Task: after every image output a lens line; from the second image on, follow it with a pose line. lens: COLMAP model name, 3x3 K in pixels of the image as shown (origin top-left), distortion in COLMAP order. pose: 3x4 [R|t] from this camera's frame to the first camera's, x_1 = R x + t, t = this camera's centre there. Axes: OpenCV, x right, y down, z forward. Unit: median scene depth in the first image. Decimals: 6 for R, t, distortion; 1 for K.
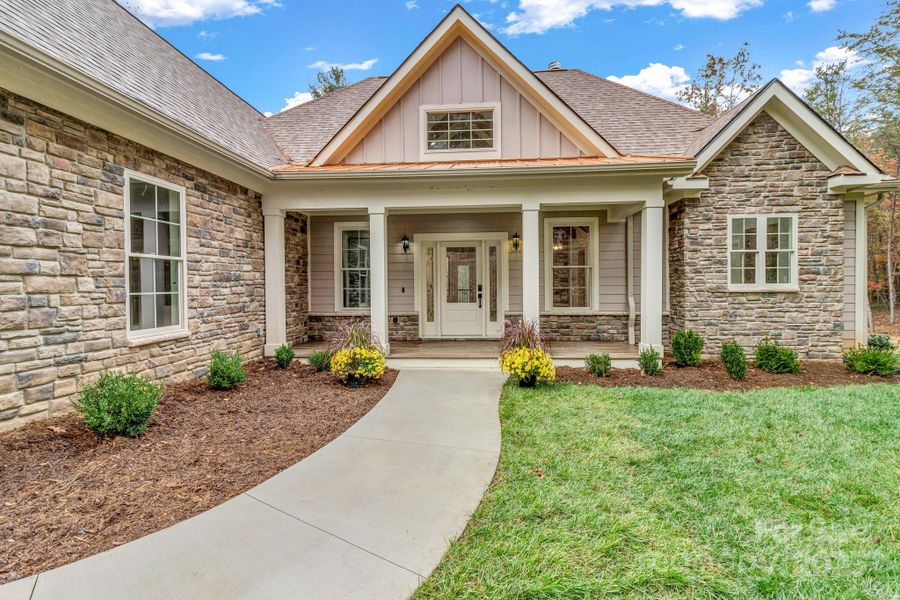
lens RADIAL K [[411.2, 0, 450.5], [0, 411.2, 284.4], [0, 0, 1]] dist [-0.002496, 0.000536]
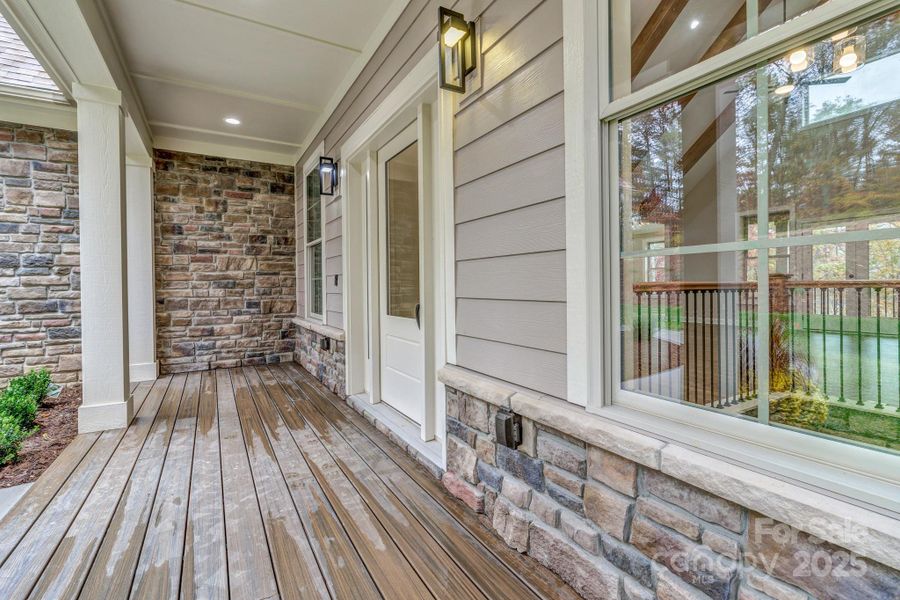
lens RADIAL K [[411.2, 0, 450.8], [0, 411.2, 293.3], [0, 0, 1]] dist [-0.002496, 0.000536]
pose [[0.572841, 0.008866, -0.819618, 0.285642], [0.010555, 0.999779, 0.018192, 0.019913], [0.819598, -0.019072, 0.572621, 0.751466]]
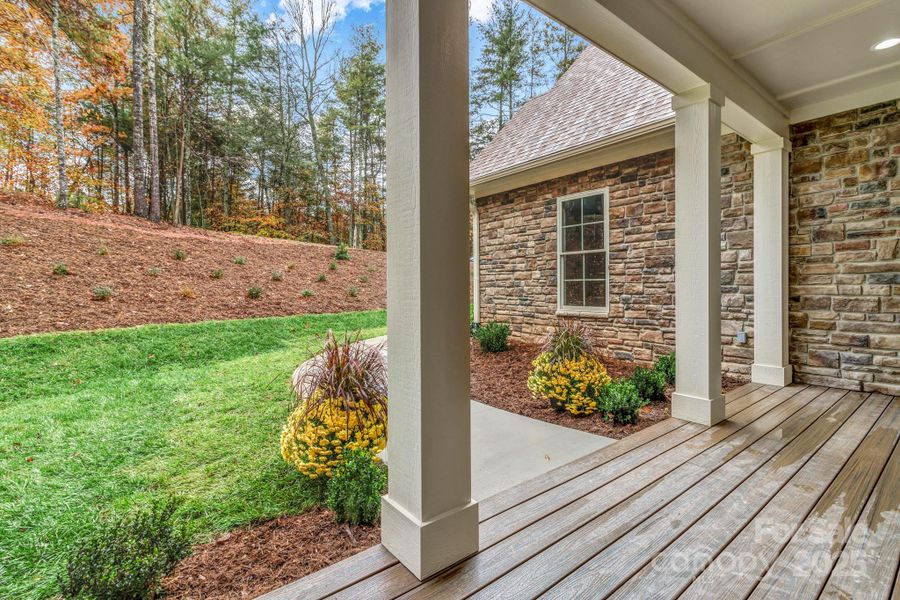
lens RADIAL K [[411.2, 0, 450.3], [0, 411.2, 292.8], [0, 0, 1]] dist [-0.002496, 0.000536]
pose [[-0.730744, 0.015616, -0.682473, 0.239813], [0.007630, 0.999863, 0.014708, 0.019668], [0.682609, 0.005540, -0.730763, 0.815012]]
